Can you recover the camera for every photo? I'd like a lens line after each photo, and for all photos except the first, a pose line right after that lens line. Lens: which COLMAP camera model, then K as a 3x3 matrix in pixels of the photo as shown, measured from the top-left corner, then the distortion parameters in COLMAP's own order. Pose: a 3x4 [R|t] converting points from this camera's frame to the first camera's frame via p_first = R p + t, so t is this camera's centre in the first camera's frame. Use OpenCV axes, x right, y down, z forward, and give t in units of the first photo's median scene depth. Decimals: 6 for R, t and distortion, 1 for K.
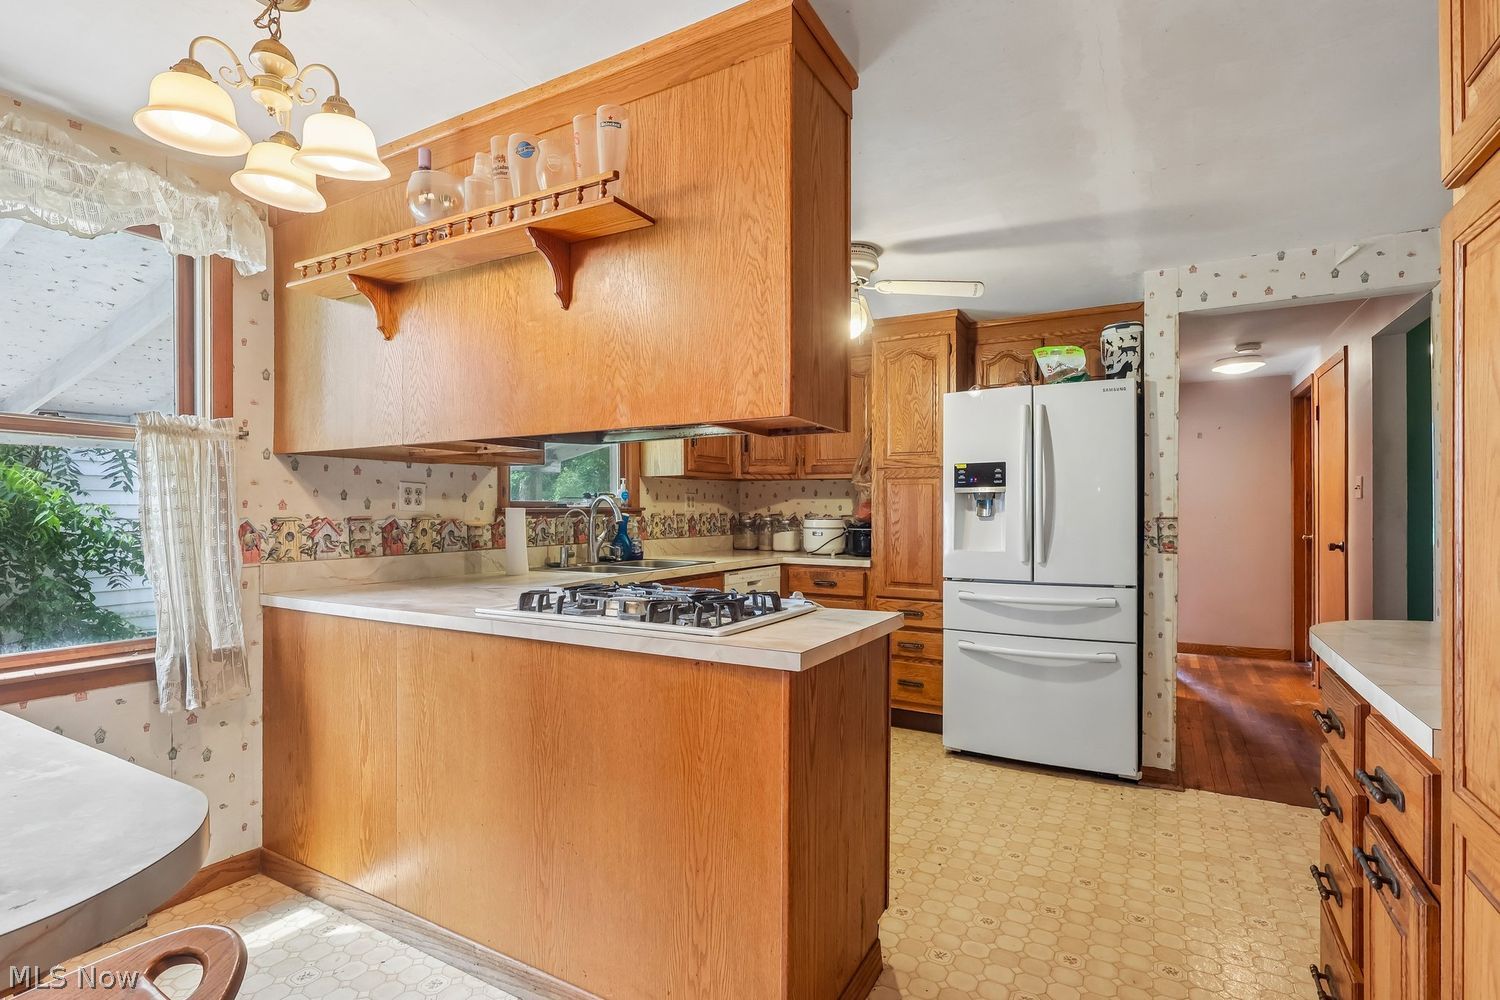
lens RADIAL K [[719.3, 0, 747.5], [0, 719.3, 511.8], [0, 0, 1]] dist [0.001959, -0.000140]
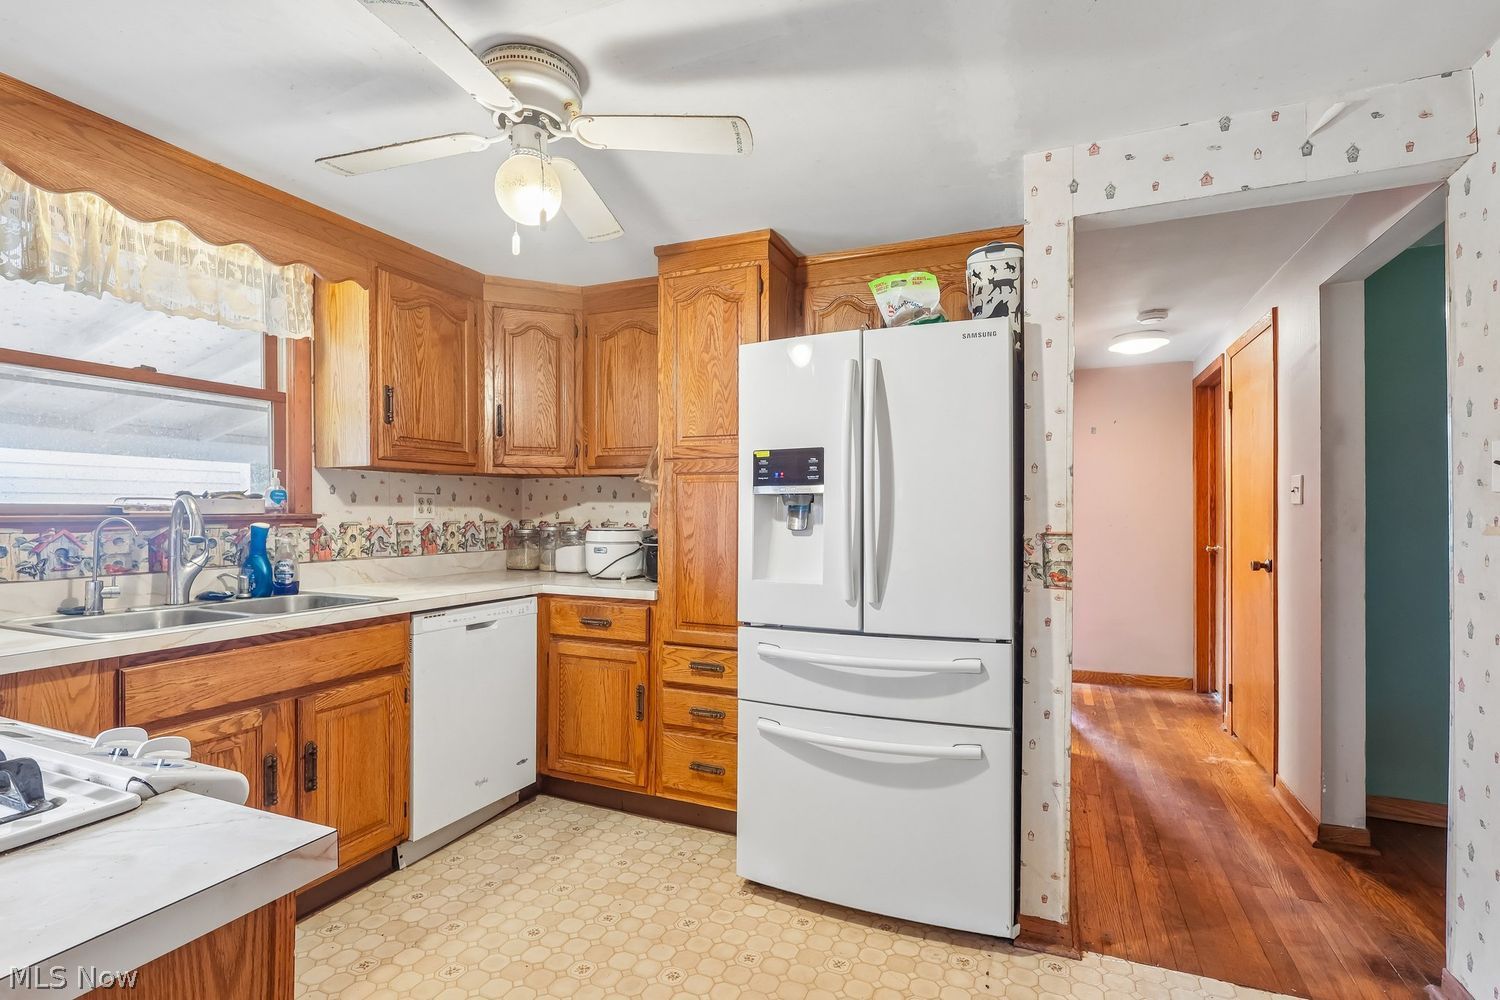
lens RADIAL K [[693.2, 0, 746.1], [0, 693.2, 510.3], [0, 0, 1]] dist [-0.003719, -0.000337]
pose [[0.994619, 0.003081, 0.103551, 0.211839], [-0.002478, 0.999979, -0.005947, -0.007392], [-0.103567, 0.005659, 0.994606, 0.360397]]
